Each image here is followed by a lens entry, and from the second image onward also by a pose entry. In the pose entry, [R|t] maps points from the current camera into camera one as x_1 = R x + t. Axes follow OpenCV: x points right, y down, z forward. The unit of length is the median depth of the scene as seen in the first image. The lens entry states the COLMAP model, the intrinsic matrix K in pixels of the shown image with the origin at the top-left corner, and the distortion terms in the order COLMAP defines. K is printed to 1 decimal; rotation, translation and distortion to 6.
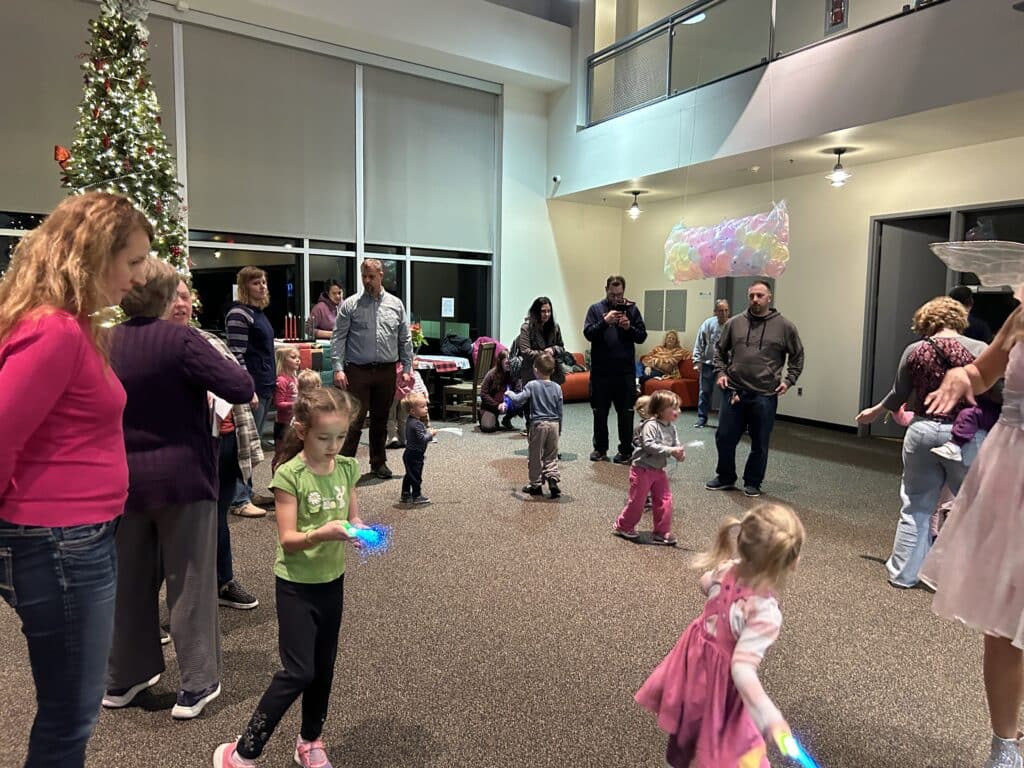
lens RADIAL K [[790.2, 0, 510.8], [0, 790.2, 379.6], [0, 0, 1]] dist [0.069272, -0.081333]
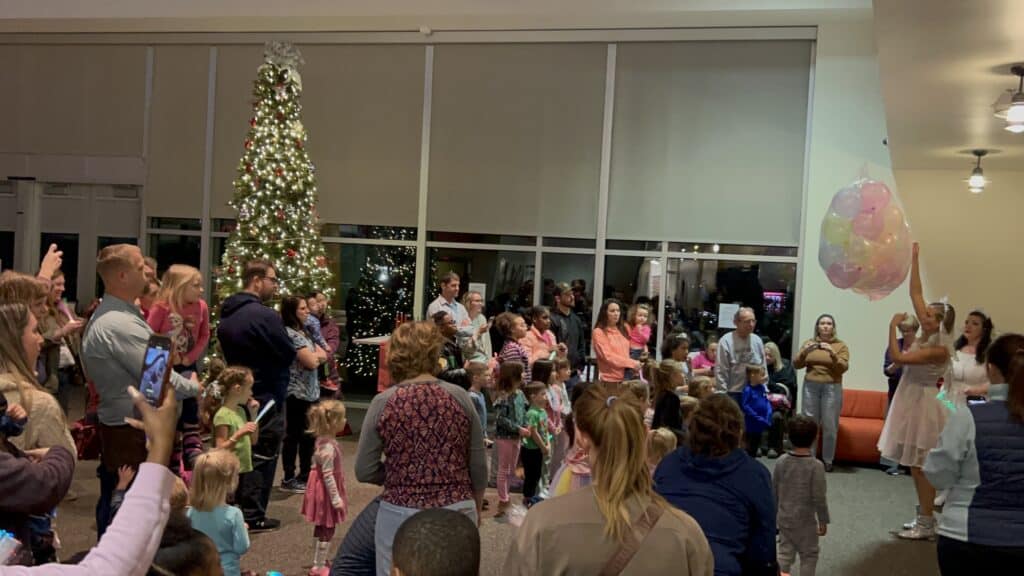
lens RADIAL K [[975.4, 0, 489.8], [0, 975.4, 292.8], [0, 0, 1]] dist [0.177544, -0.455892]
pose [[0.608993, 0.030820, -0.792577, 0.672796], [-0.113187, 0.992395, -0.048380, -0.050419], [0.785058, 0.119172, 0.607850, 0.270639]]
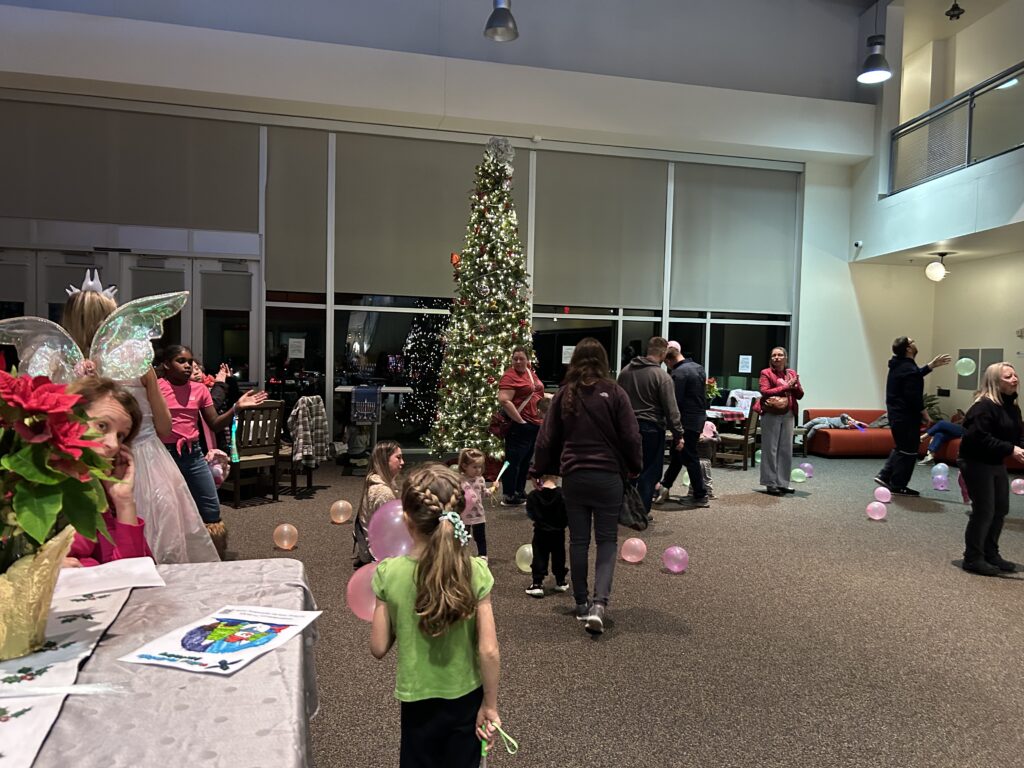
lens RADIAL K [[792.3, 0, 501.1], [0, 792.3, 389.0], [0, 0, 1]] dist [0.101694, -0.146442]
pose [[0.912300, 0.022505, -0.408903, 0.082800], [-0.045851, 0.997824, -0.047378, 0.014892], [0.406947, 0.061972, 0.911347, -0.196491]]
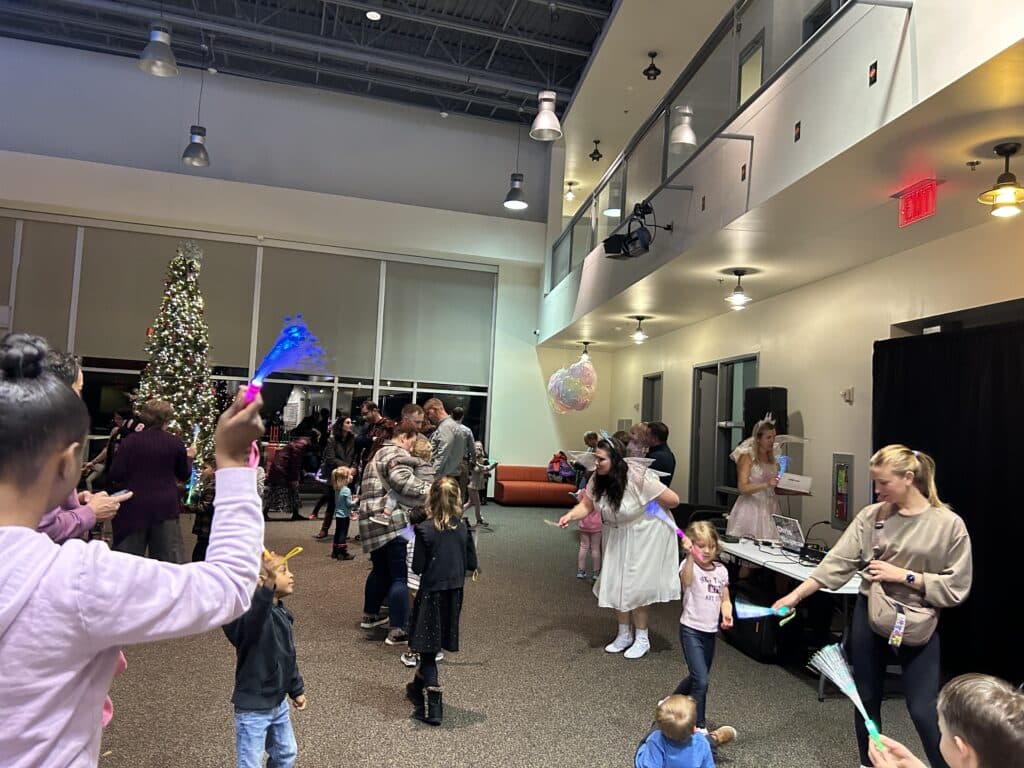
lens RADIAL K [[790.2, 0, 510.8], [0, 790.2, 379.6], [0, 0, 1]] dist [0.069272, -0.081333]
pose [[0.928671, 0.013687, -0.370651, 0.628056], [-0.071972, 0.986975, -0.143879, 0.018274], [0.363854, 0.160292, 0.917560, -0.247973]]
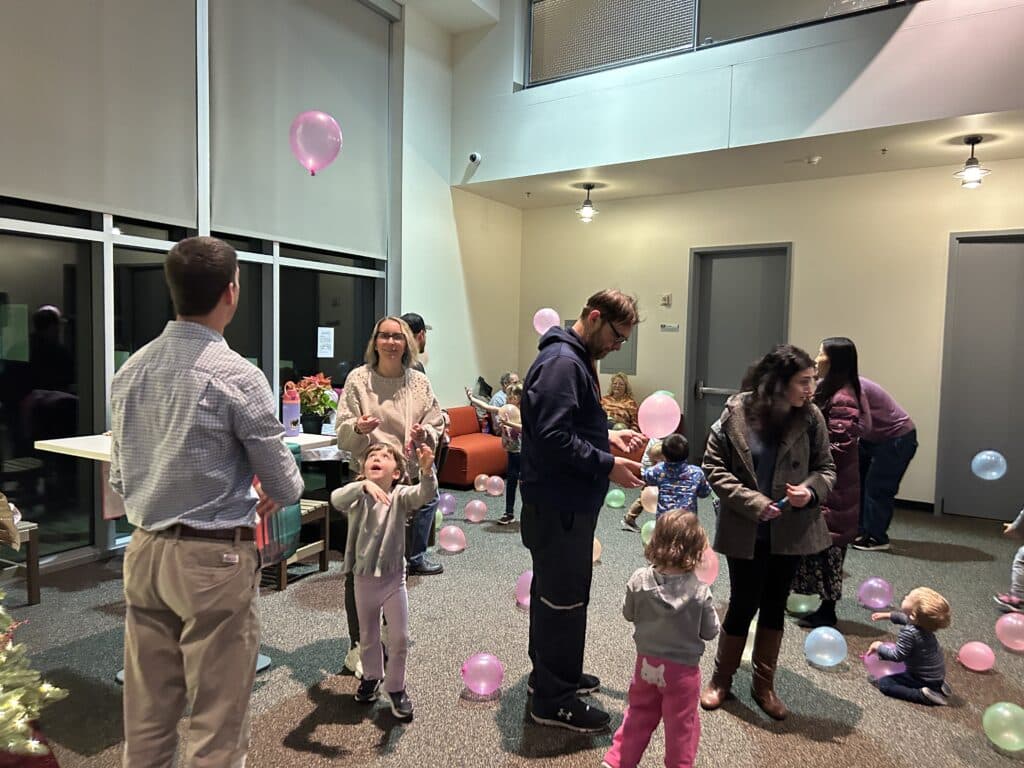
lens RADIAL K [[771.2, 0, 509.1], [0, 771.2, 382.1], [0, 0, 1]] dist [0.068036, -0.093842]
pose [[0.914375, -0.018650, 0.404439, -0.240752], [0.026097, 0.999576, -0.012906, -0.059288], [-0.404027, 0.022356, 0.914474, 0.466716]]
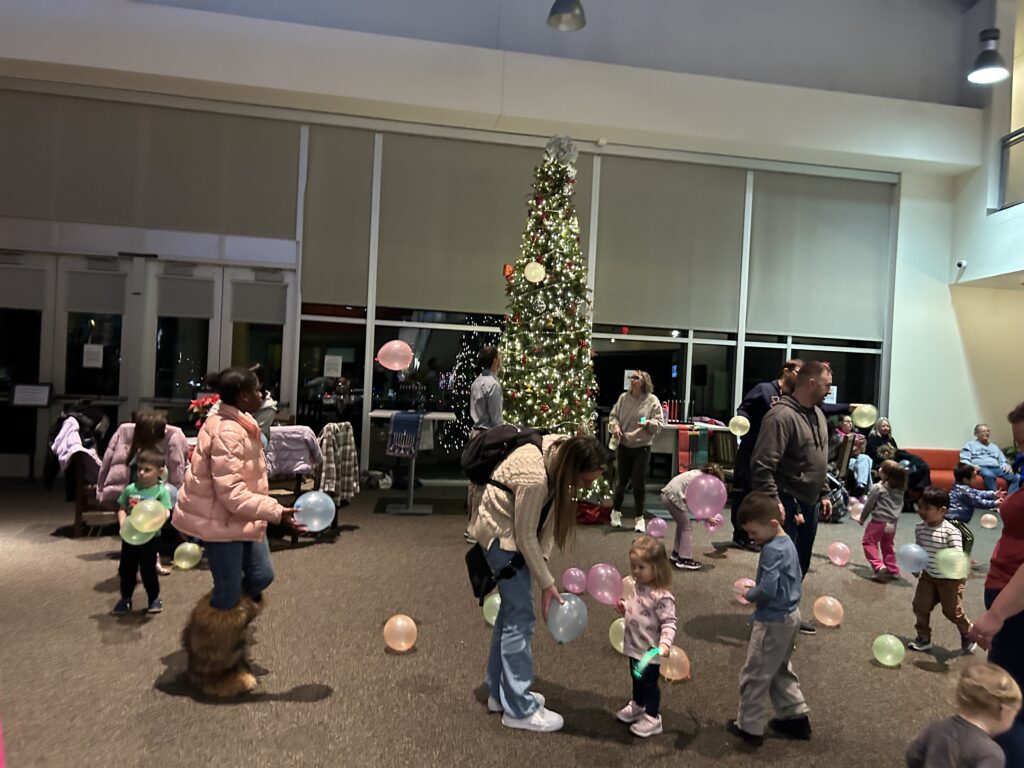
lens RADIAL K [[790.2, 0, 510.8], [0, 790.2, 379.6], [0, 0, 1]] dist [0.069272, -0.081333]
pose [[0.888986, 0.030322, -0.456929, 0.026308], [-0.074678, 0.994048, -0.079325, -0.002555], [0.451804, 0.104641, 0.885959, -0.084315]]
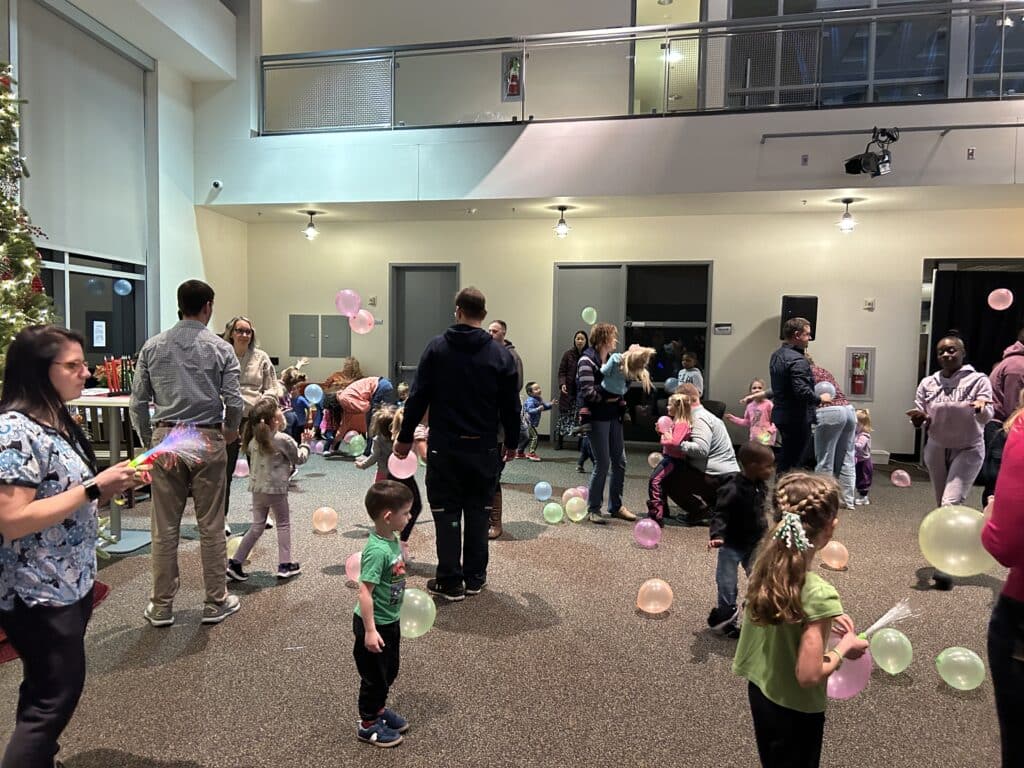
lens RADIAL K [[778.0, 0, 525.2], [0, 778.0, 383.6], [0, 0, 1]] dist [0.005793, 0.002848]
pose [[0.654659, -0.050788, 0.754216, -0.465391], [0.057751, 0.998185, 0.017089, -0.040817], [-0.753715, 0.032370, 0.656404, 0.251315]]
